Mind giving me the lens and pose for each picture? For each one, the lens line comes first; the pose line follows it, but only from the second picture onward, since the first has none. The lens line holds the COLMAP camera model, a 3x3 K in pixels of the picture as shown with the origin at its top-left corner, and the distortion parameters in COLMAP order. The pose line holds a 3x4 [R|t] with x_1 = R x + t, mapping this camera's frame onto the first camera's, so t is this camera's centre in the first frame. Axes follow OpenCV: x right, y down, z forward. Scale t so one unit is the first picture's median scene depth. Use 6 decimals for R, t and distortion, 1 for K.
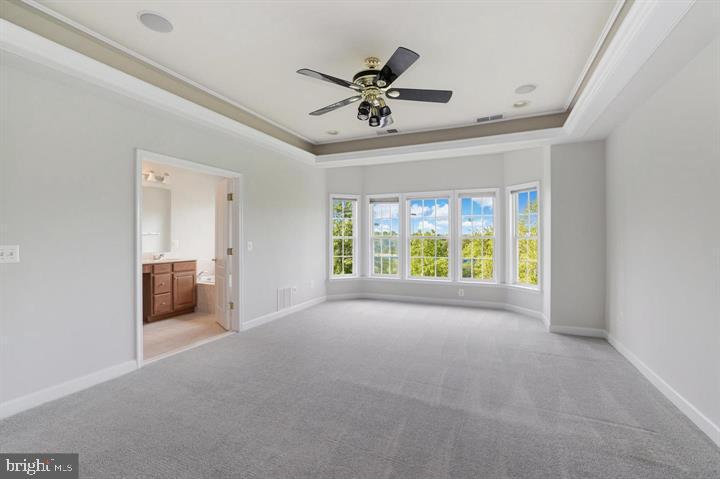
lens RADIAL K [[313.0, 0, 359.7], [0, 313.0, 236.8], [0, 0, 1]] dist [-0.045477, 0.015231]
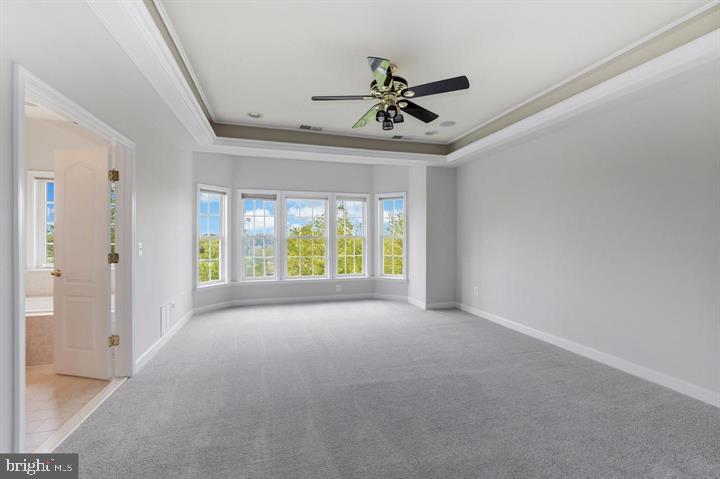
lens RADIAL K [[313.0, 0, 356.9], [0, 313.0, 236.0], [0, 0, 1]] dist [-0.045477, 0.015231]
pose [[0.762144, 0.002169, 0.647404, -0.347505], [-0.000727, 0.999997, -0.002494, 0.001202], [-0.647407, 0.001430, 0.762143, 0.135745]]
